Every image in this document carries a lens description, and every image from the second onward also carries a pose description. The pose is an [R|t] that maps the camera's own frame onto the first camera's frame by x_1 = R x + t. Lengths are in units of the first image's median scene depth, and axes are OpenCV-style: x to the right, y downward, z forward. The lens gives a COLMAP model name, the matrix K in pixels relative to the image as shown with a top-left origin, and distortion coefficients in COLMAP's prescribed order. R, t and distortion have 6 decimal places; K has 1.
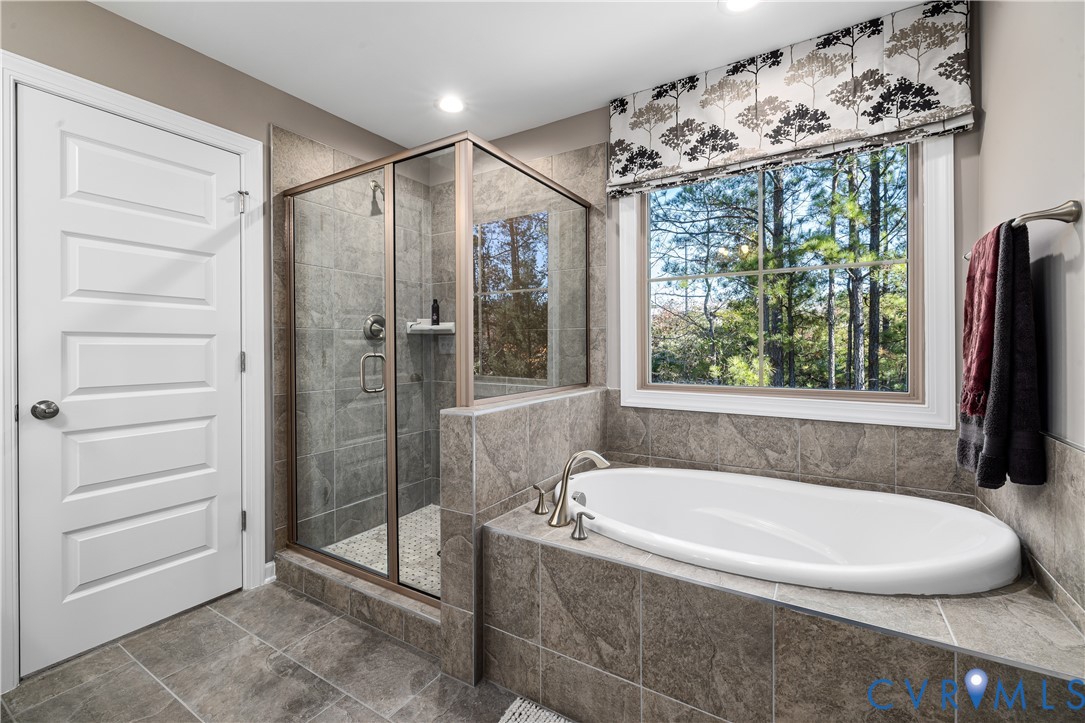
lens RADIAL K [[461.4, 0, 536.8], [0, 461.4, 341.5], [0, 0, 1]] dist [-0.003939, -0.000139]
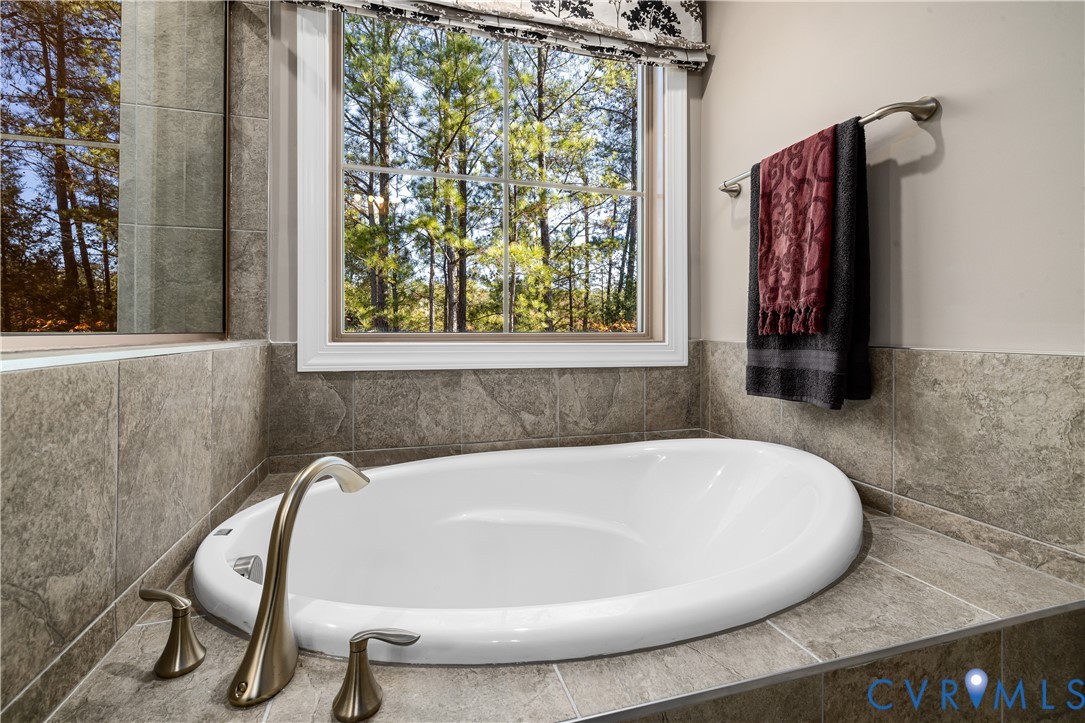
lens RADIAL K [[476.8, 0, 539.7], [0, 476.8, 325.8], [0, 0, 1]] dist [-0.002949, -0.000150]
pose [[0.672286, 0.009869, 0.740226, -0.059754], [-0.014479, 0.999895, -0.000181, 0.093148], [-0.740150, -0.010596, 0.672358, 0.460364]]
